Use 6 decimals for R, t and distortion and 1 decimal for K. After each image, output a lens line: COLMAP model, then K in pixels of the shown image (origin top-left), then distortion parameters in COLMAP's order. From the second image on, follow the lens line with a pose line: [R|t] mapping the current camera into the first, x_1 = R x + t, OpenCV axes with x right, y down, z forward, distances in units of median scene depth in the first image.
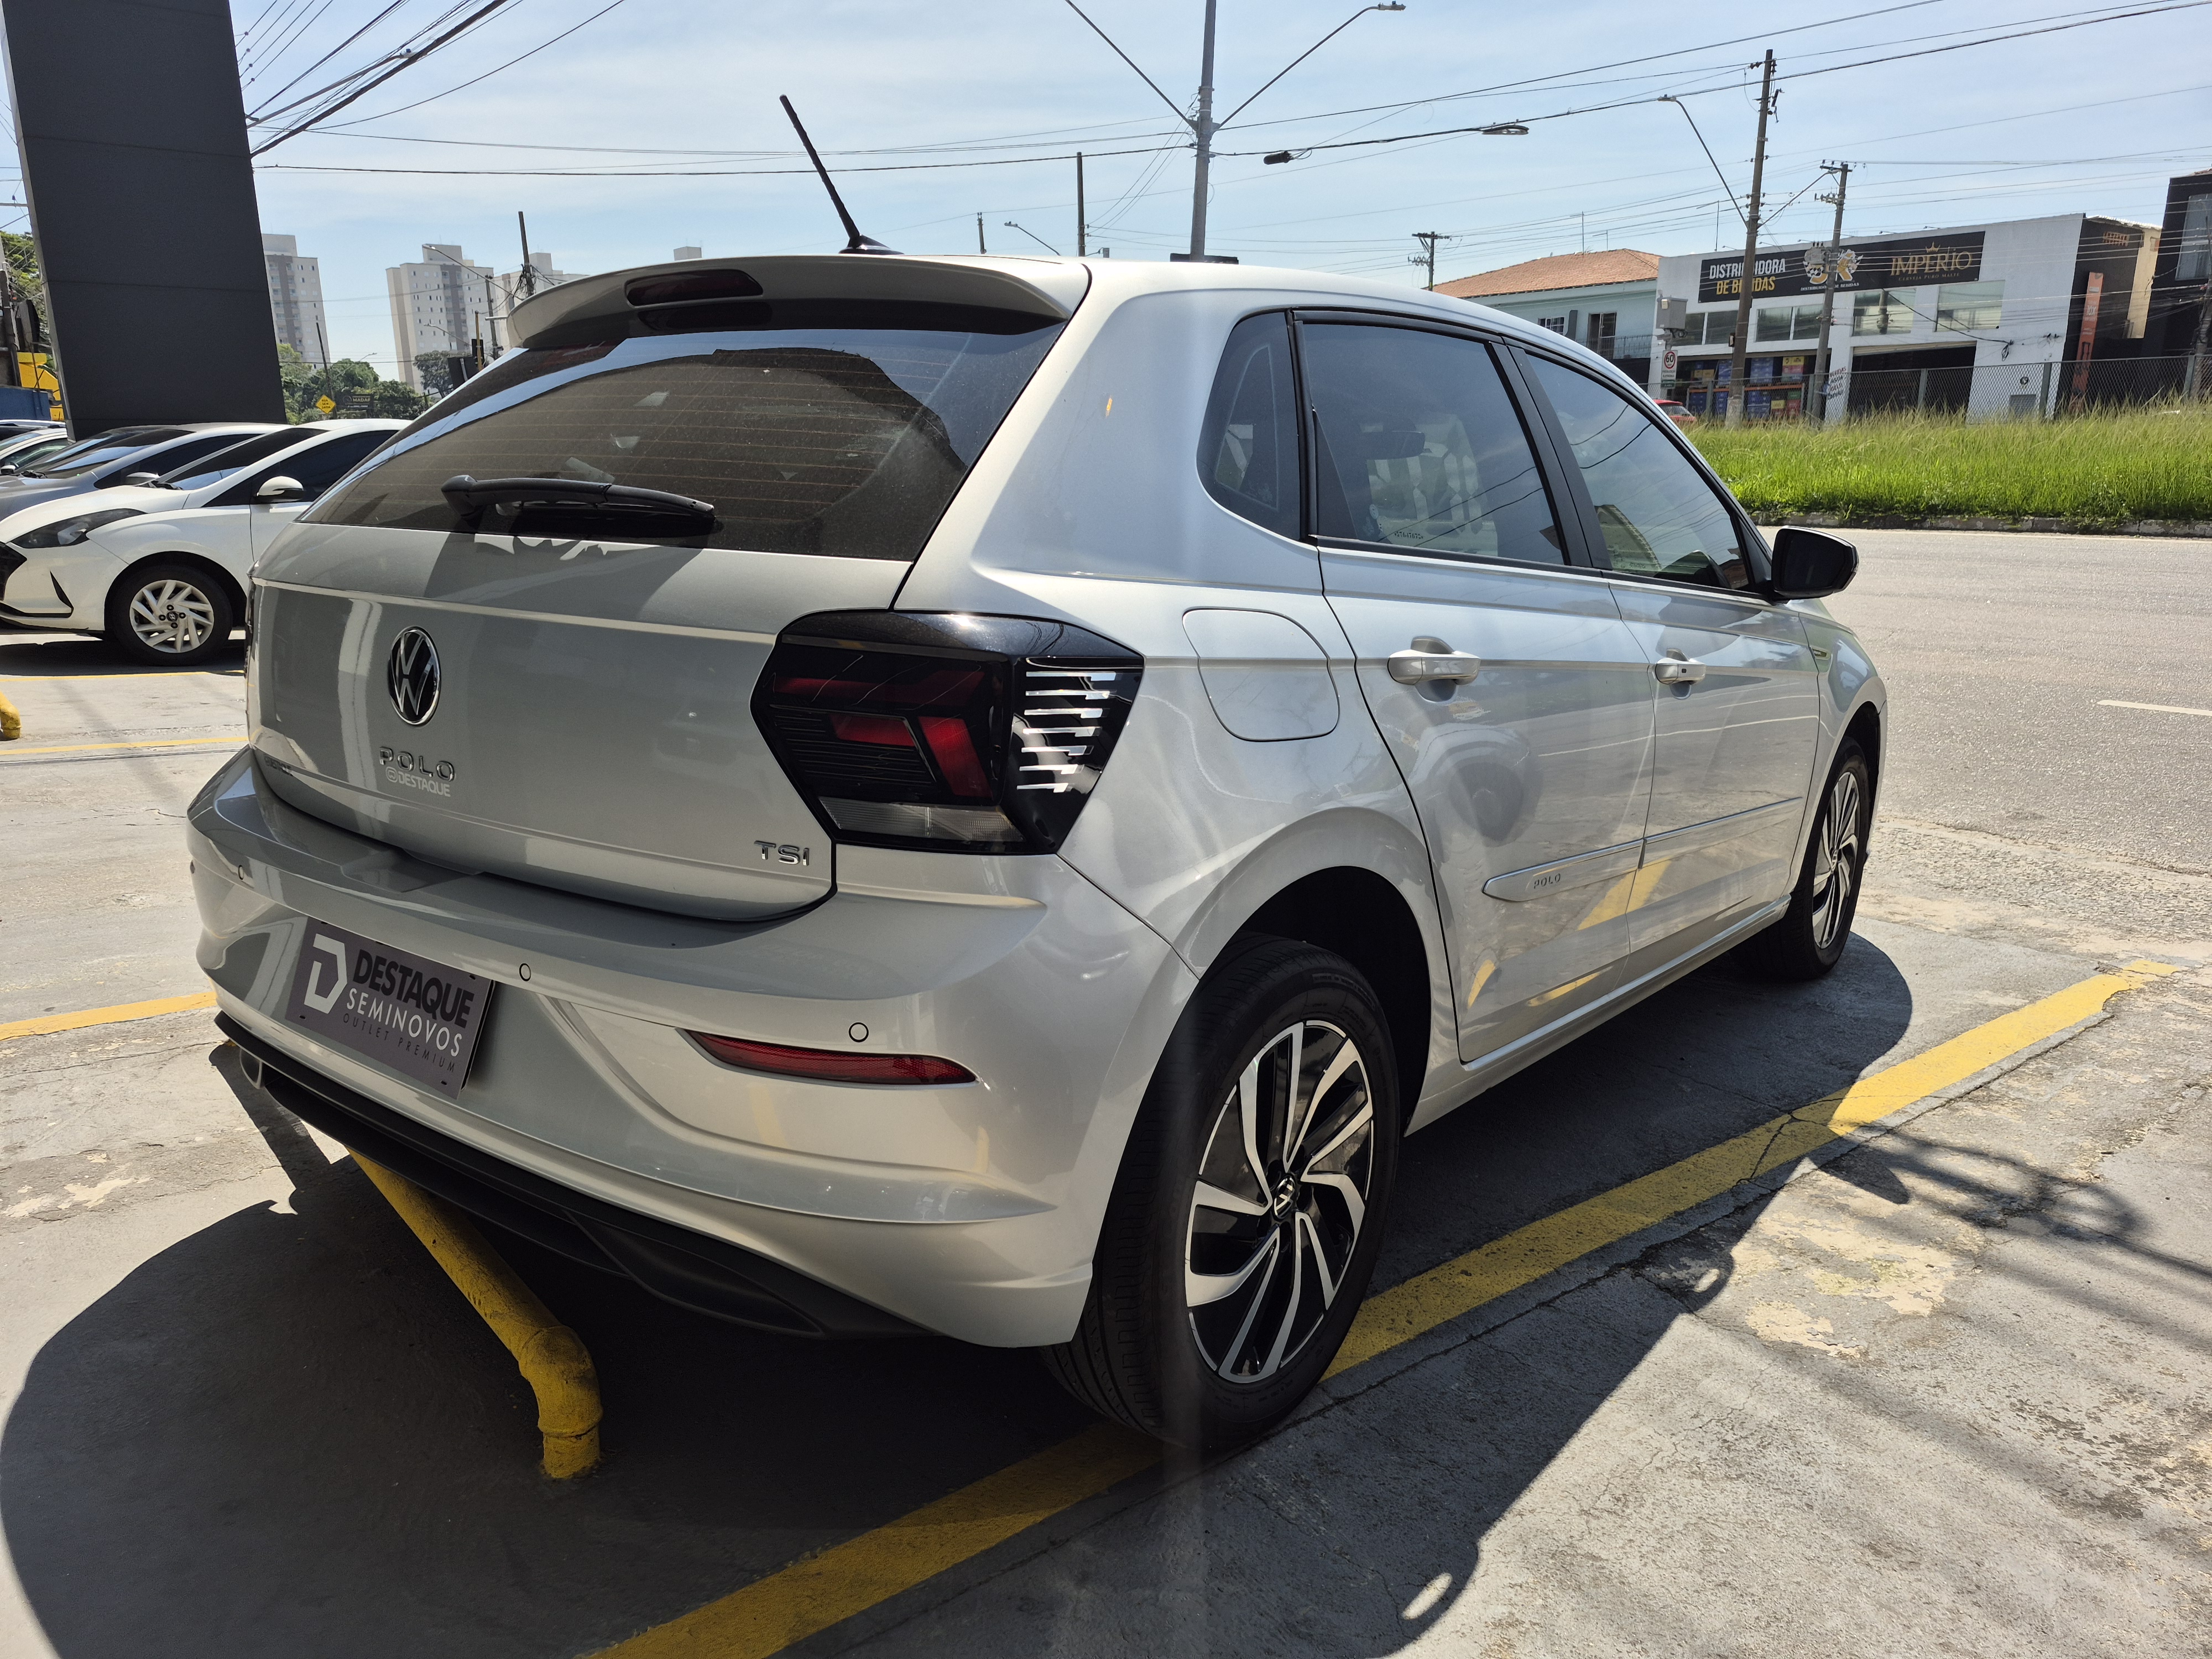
lens RADIAL K [[1611.9, 0, 1104.5], [0, 1611.9, 836.3], [0, 0, 1]] dist [0.025993, -0.004046]
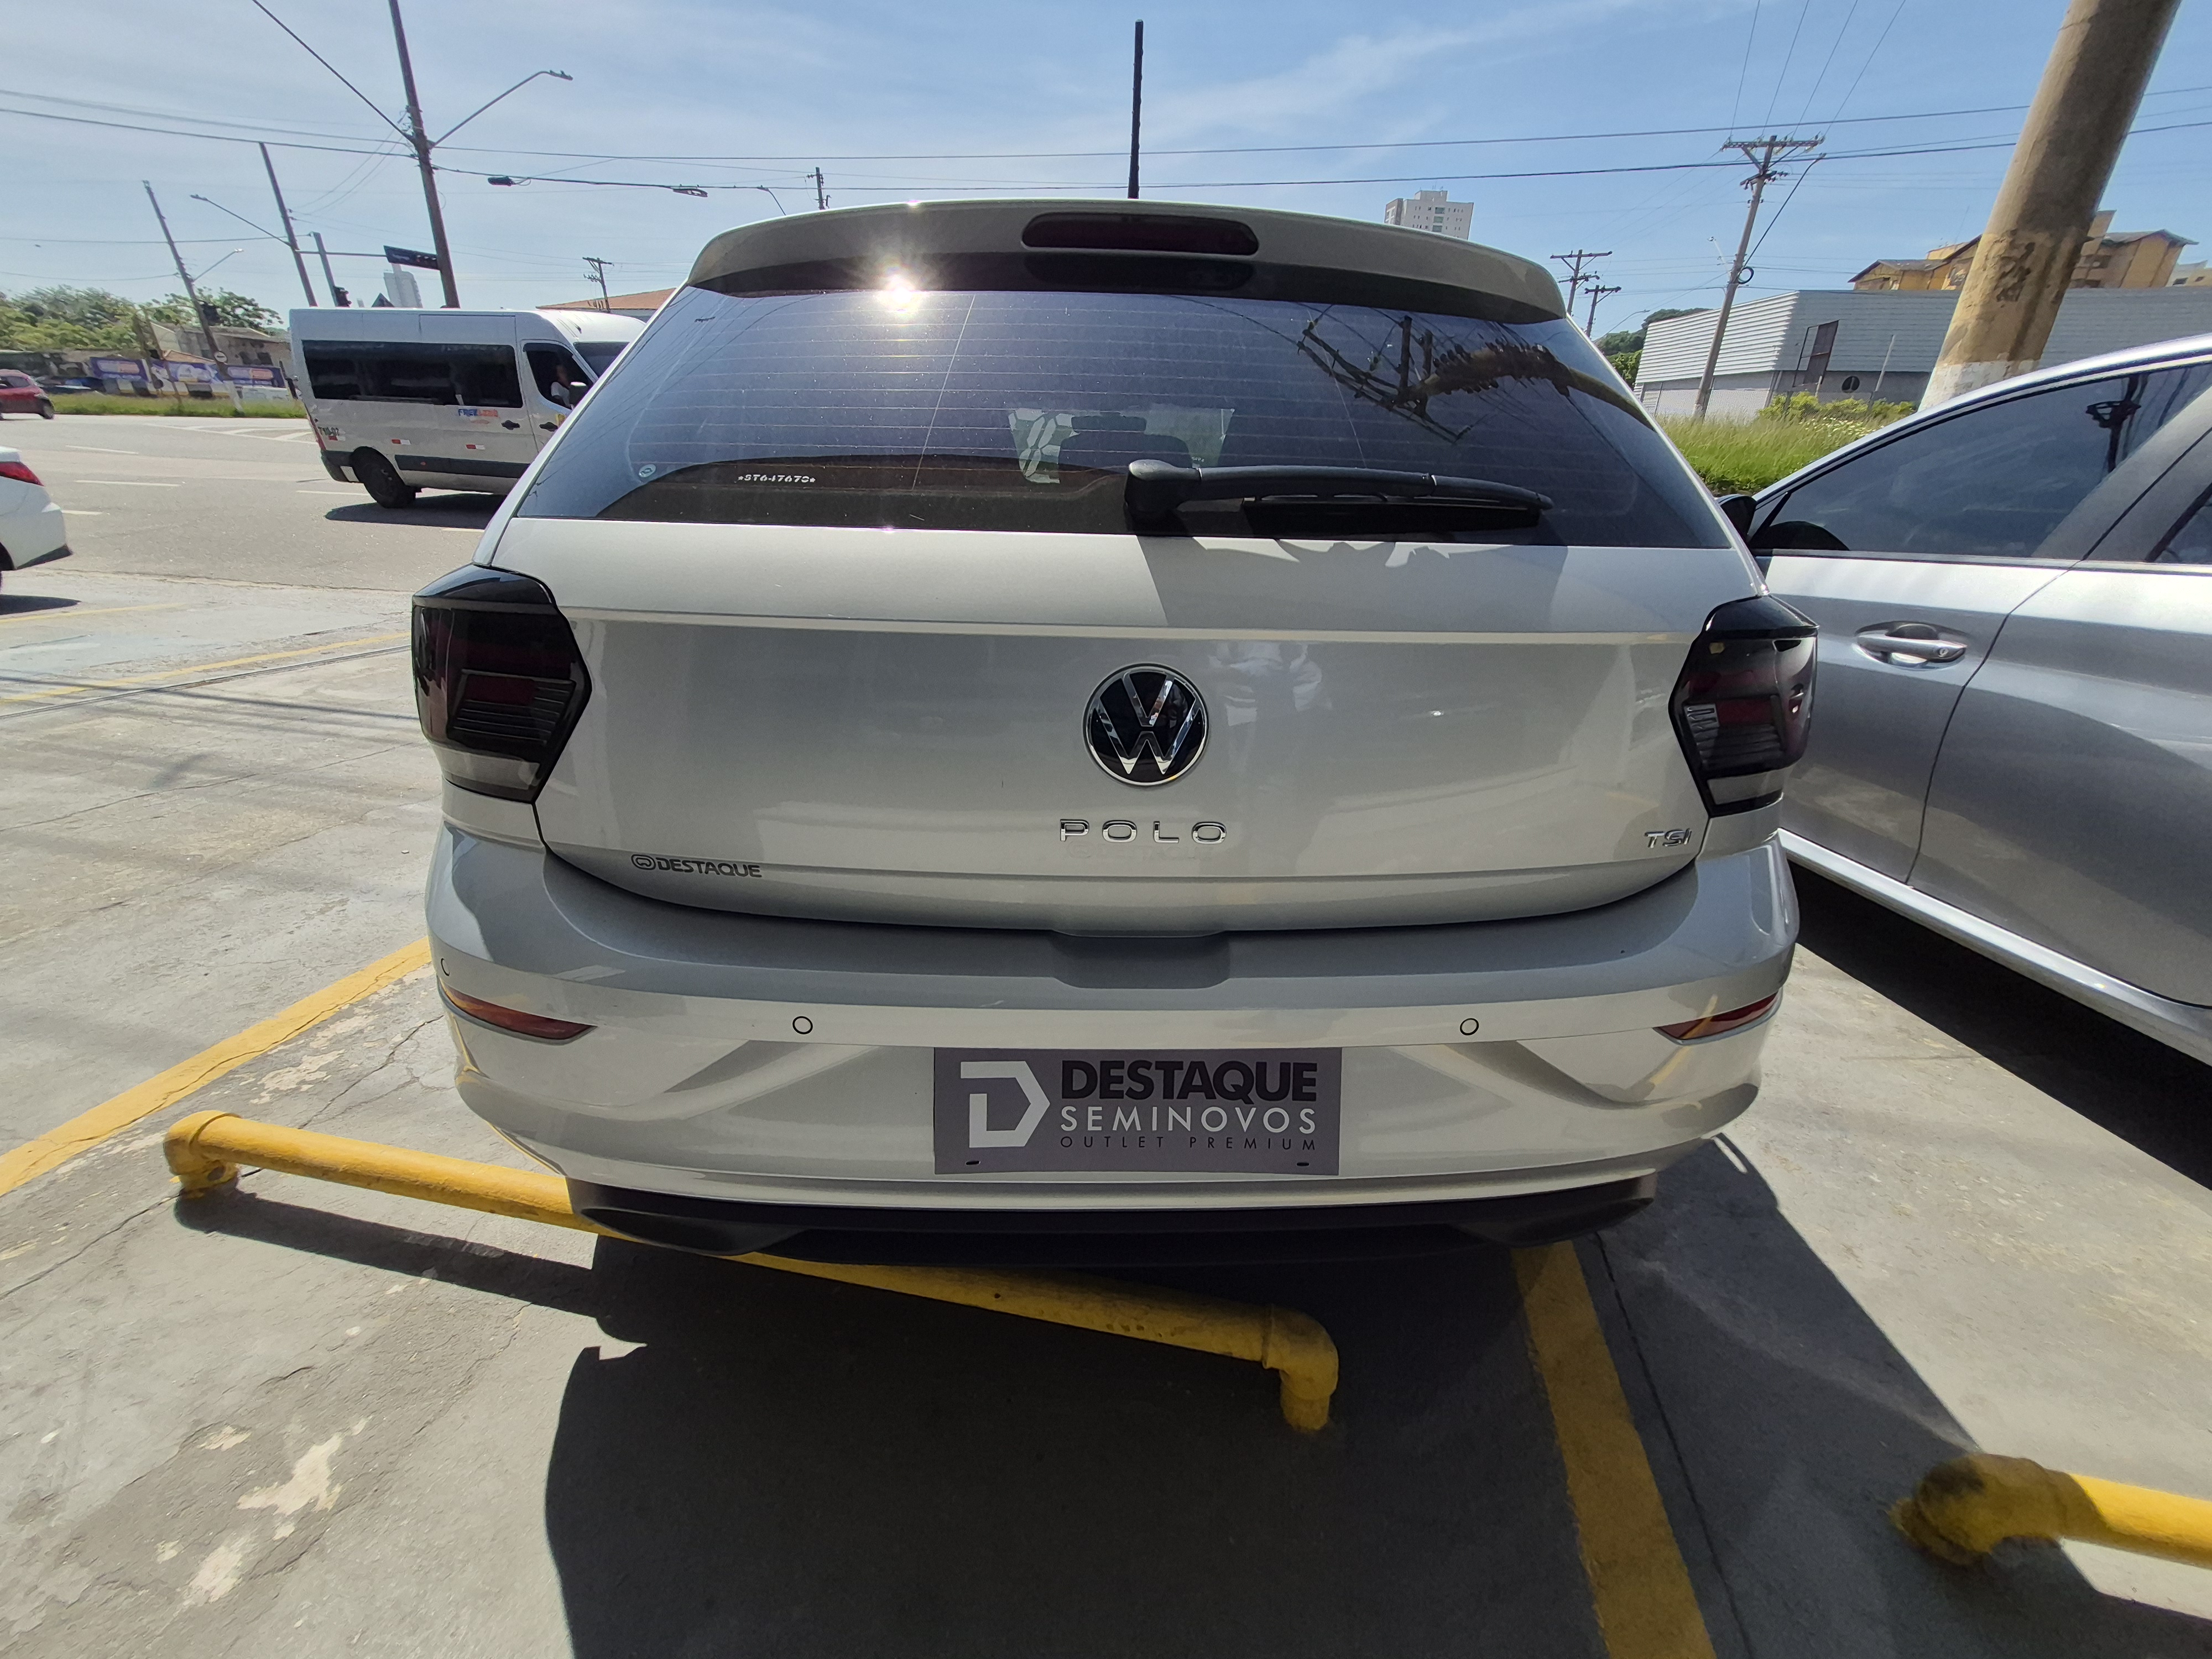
lens RADIAL K [[886.6, 0, 1118.2], [0, 886.6, 806.0], [0, 0, 1]] dist [0.000431, -0.000417]
pose [[0.751128, -0.237551, 0.615936, -0.428007], [0.126554, 0.967524, 0.218818, -0.094762], [-0.647913, -0.086411, 0.756797, 0.405466]]
